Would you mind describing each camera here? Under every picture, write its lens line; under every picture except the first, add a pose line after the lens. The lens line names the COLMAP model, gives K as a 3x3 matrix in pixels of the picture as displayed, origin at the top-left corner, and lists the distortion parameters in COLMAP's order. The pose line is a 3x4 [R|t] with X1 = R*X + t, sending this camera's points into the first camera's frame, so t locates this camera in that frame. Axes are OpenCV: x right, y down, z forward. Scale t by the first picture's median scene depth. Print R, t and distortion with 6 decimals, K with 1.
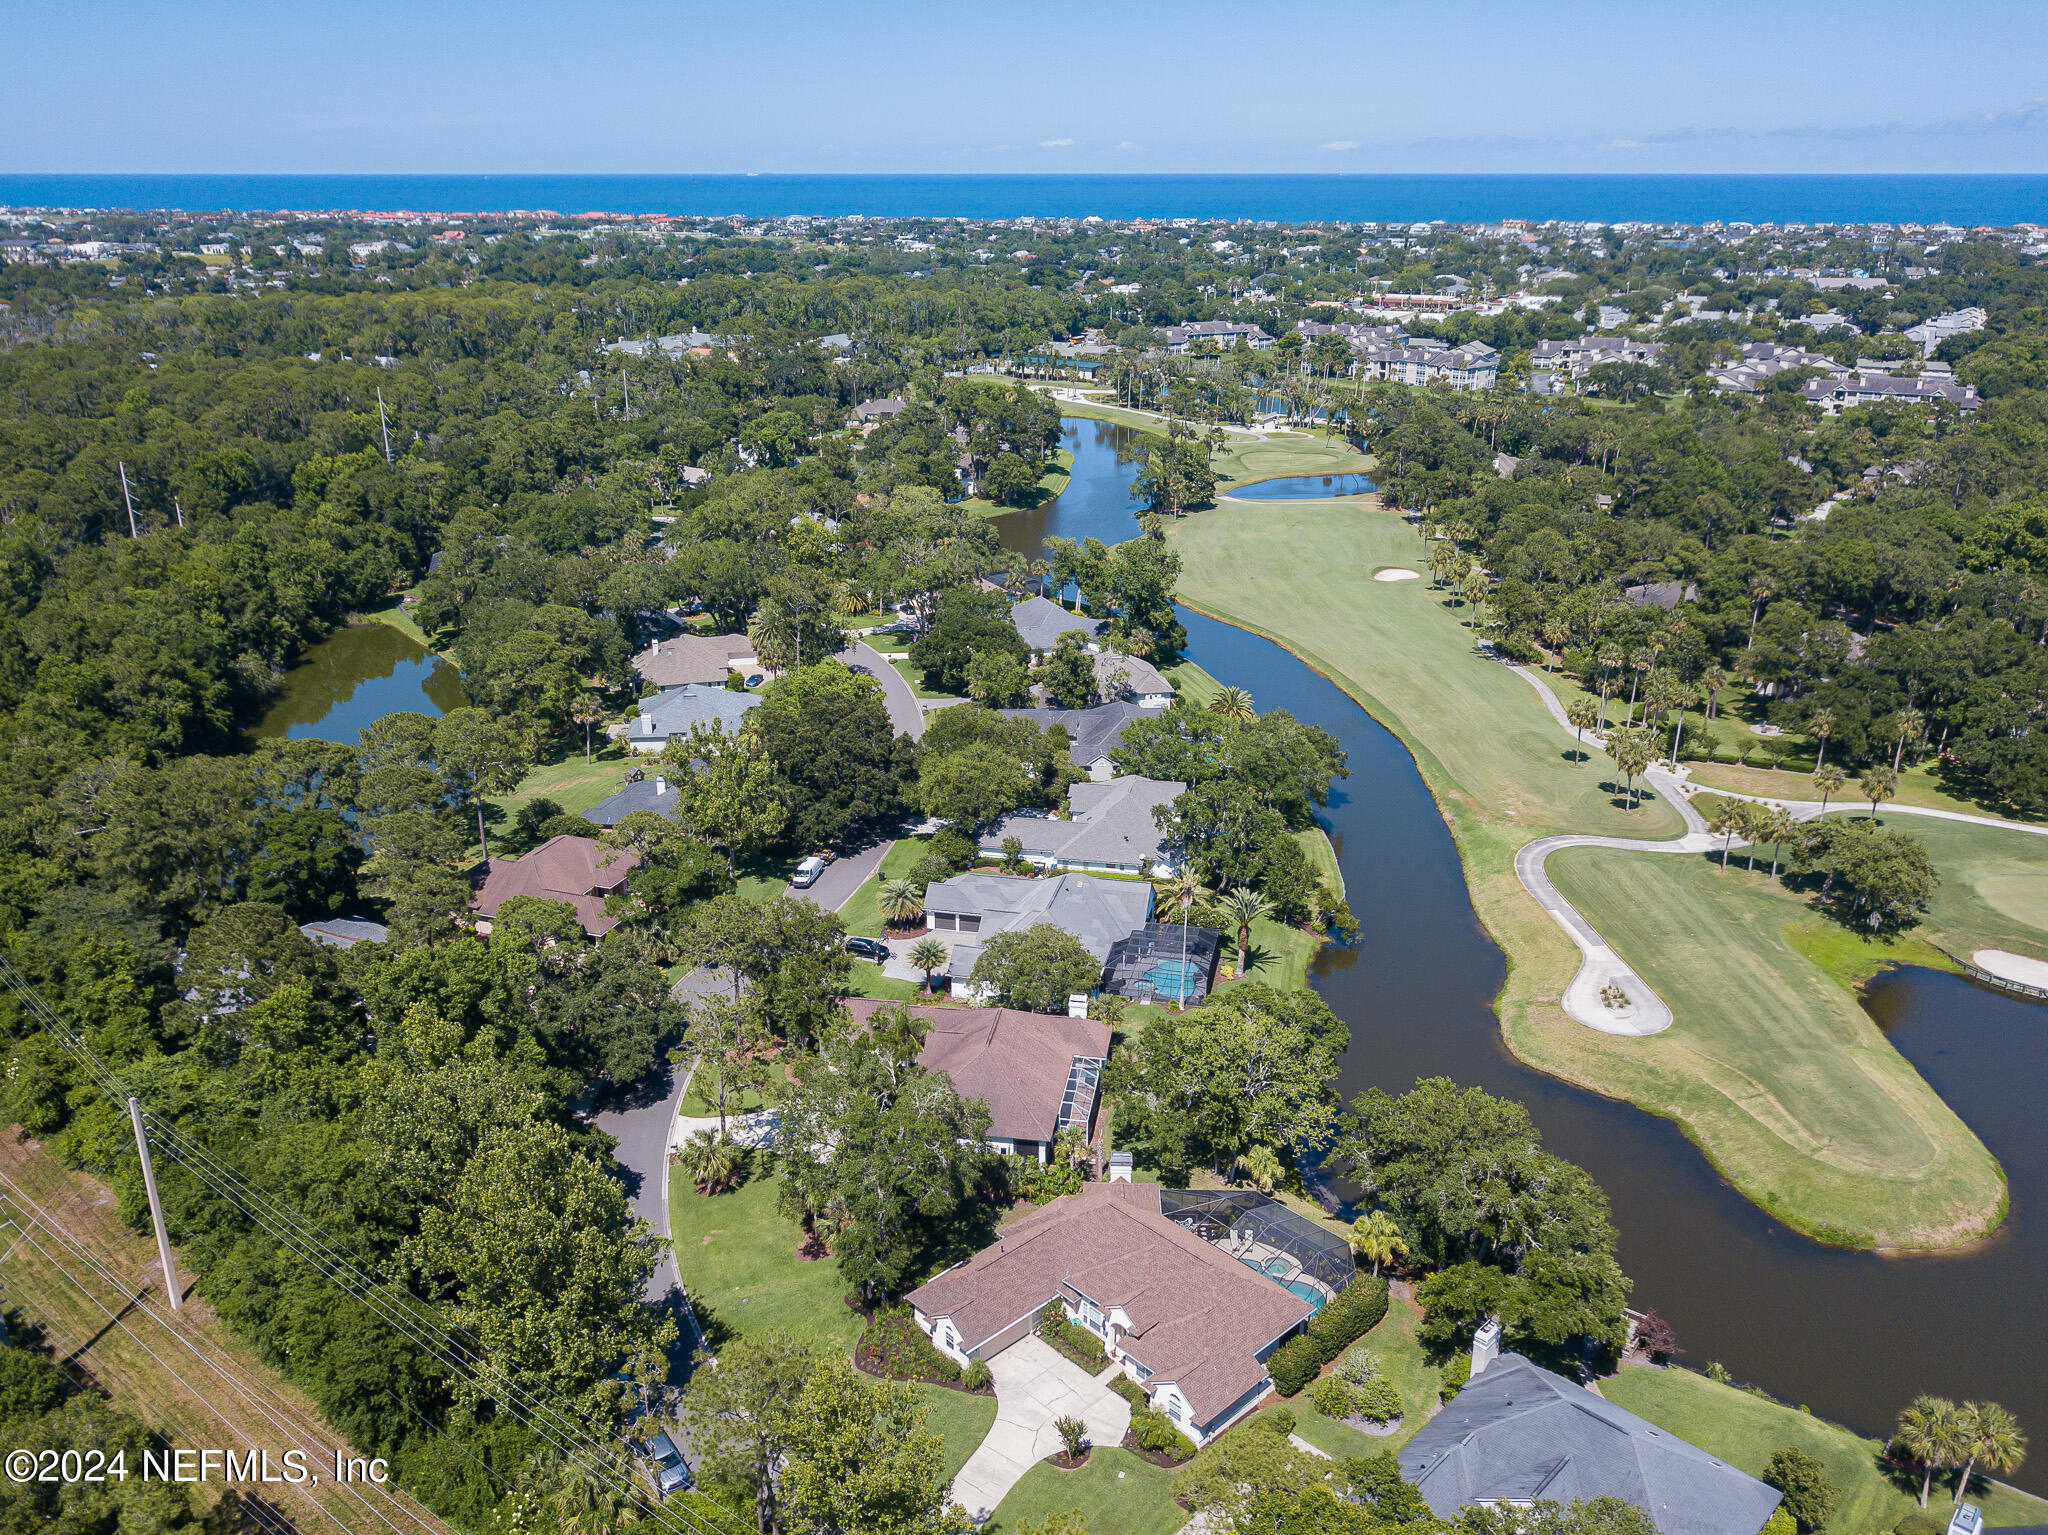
lens RADIAL K [[1626.2, 0, 1034.4], [0, 1626.2, 743.4], [0, 0, 1]] dist [0.072784, -0.096819]
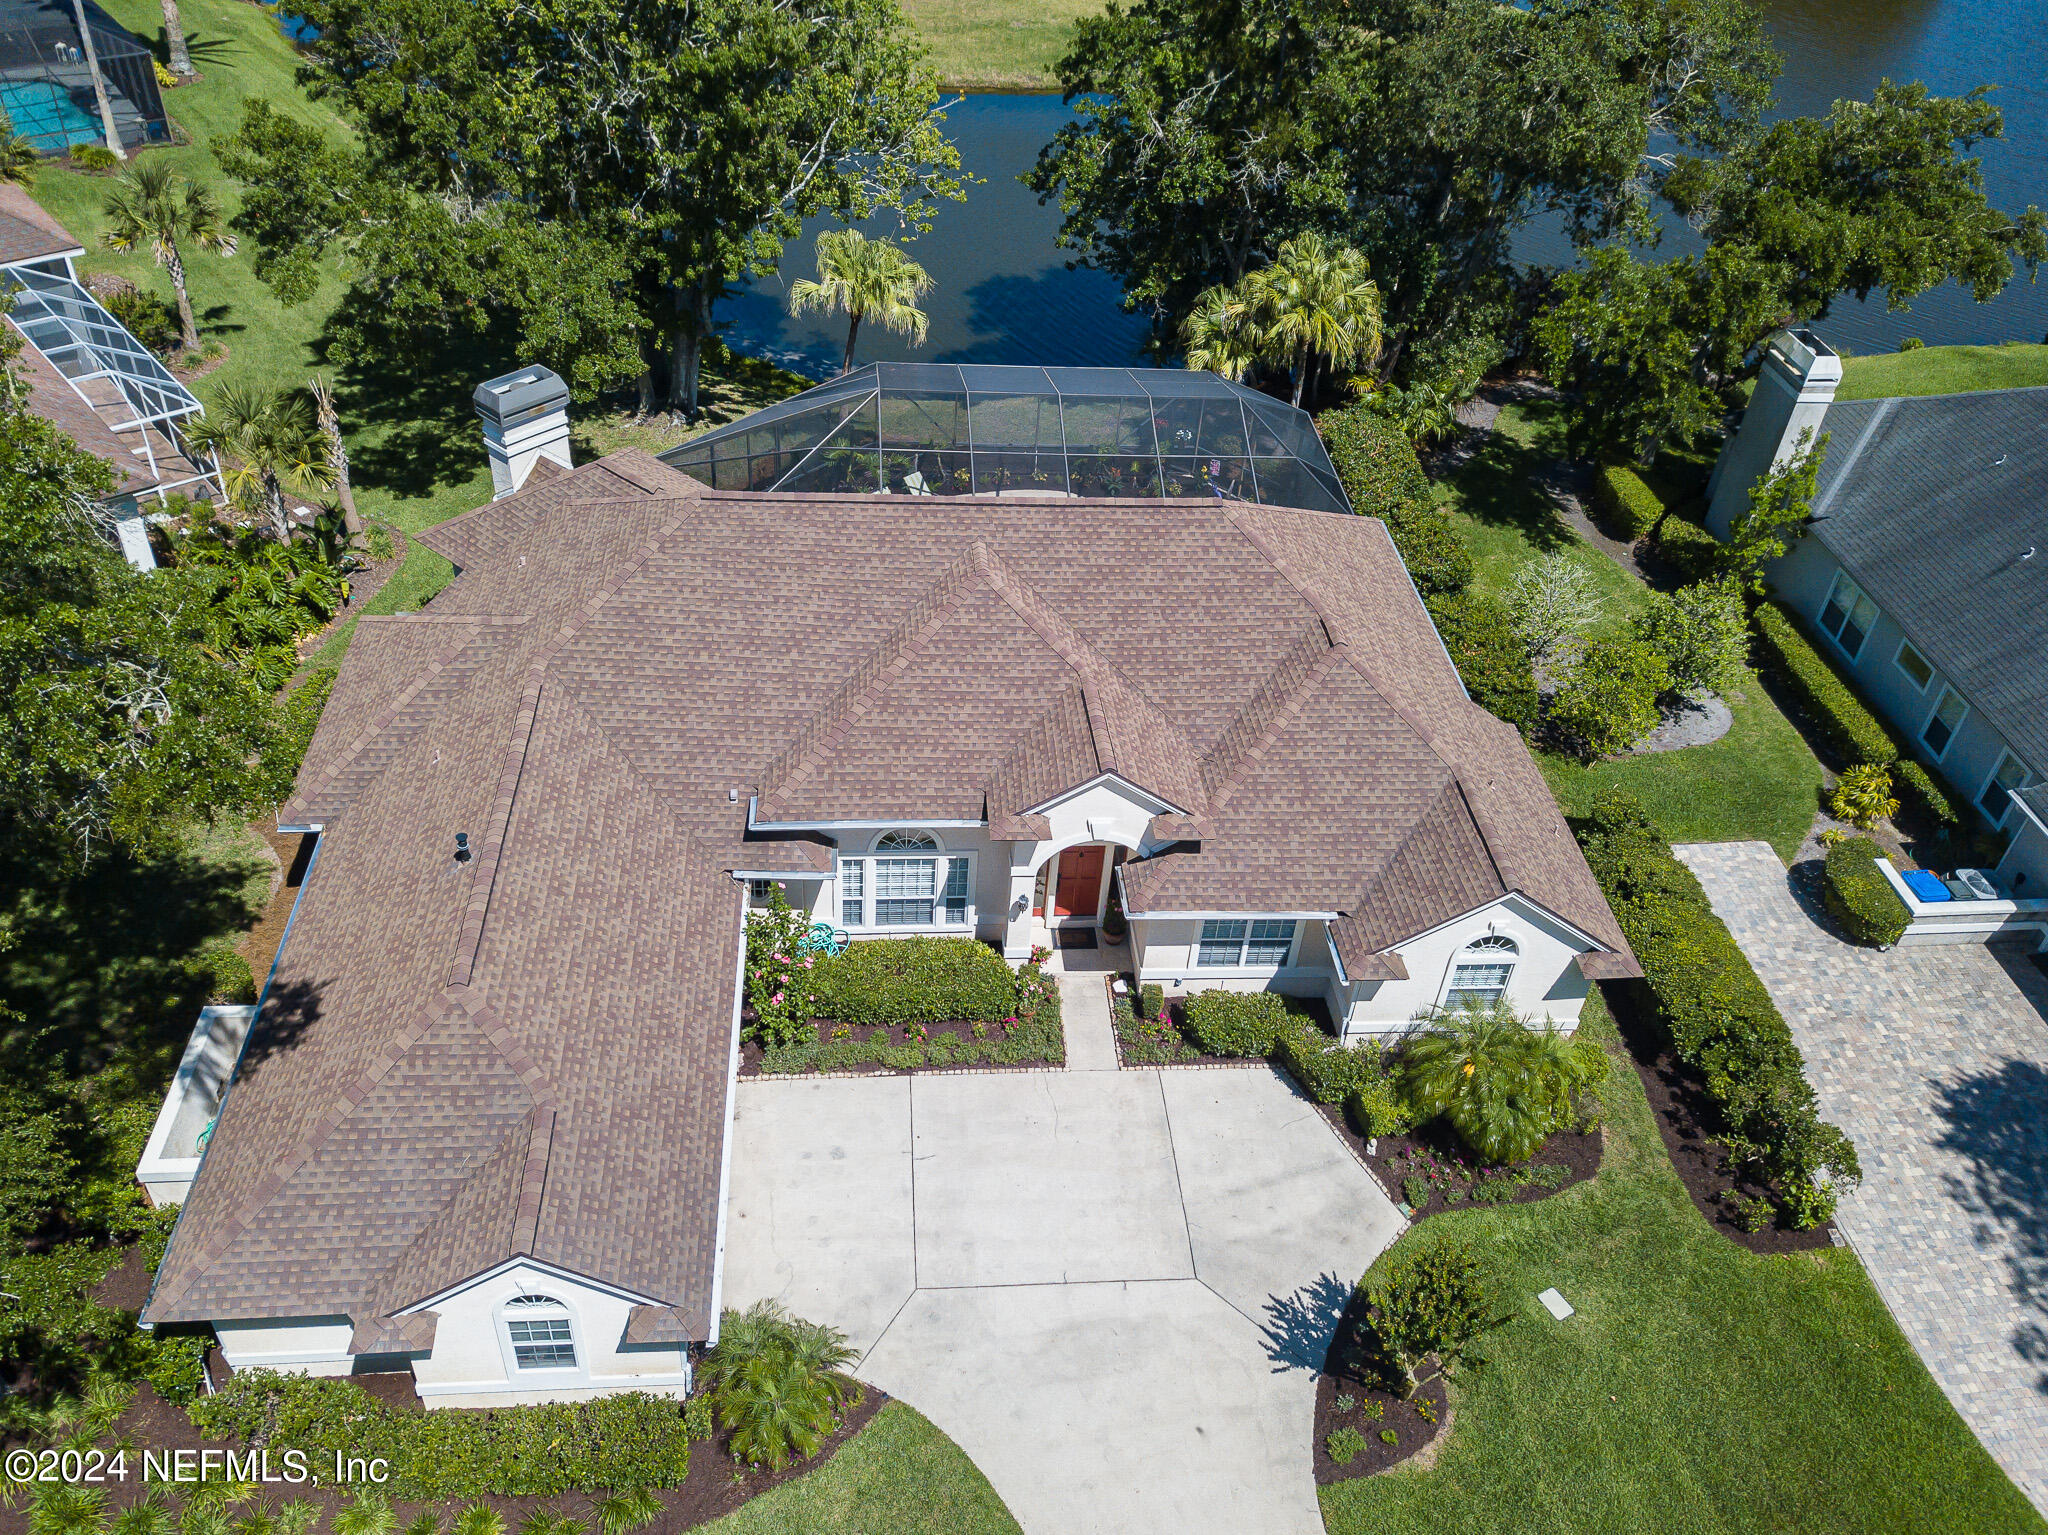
lens RADIAL K [[1626.2, 0, 1034.4], [0, 1626.2, 743.4], [0, 0, 1]] dist [0.072784, -0.096819]
pose [[0.621913, -0.454930, 0.637388, -0.065783], [0.198430, 0.878929, 0.433715, 0.136252], [-0.757529, -0.143256, 0.636889, 0.507305]]
